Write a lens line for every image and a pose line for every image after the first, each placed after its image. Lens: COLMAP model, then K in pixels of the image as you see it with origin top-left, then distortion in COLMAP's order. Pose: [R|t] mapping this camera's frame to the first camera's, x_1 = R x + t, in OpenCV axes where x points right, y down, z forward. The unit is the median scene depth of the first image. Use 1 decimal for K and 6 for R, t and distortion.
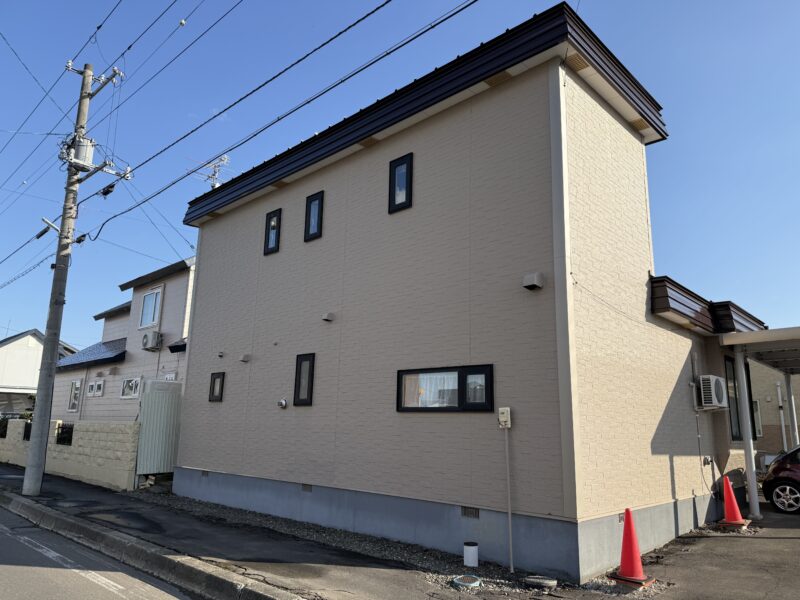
lens RADIAL K [[566.0, 0, 398.2], [0, 566.0, 301.4], [0, 0, 1]] dist [-0.037545, 0.007470]
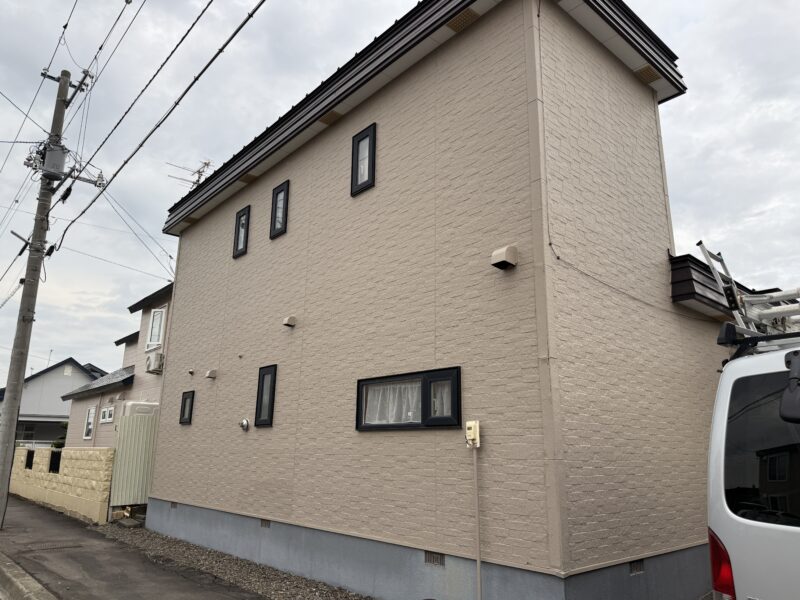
lens RADIAL K [[566.0, 0, 402.0], [0, 566.0, 302.8], [0, 0, 1]] dist [-0.037545, 0.007470]
pose [[0.996919, -0.030456, -0.072287, 0.107817], [0.027481, 0.998748, -0.041800, 0.038827], [0.073469, 0.039684, 0.996508, 0.152842]]
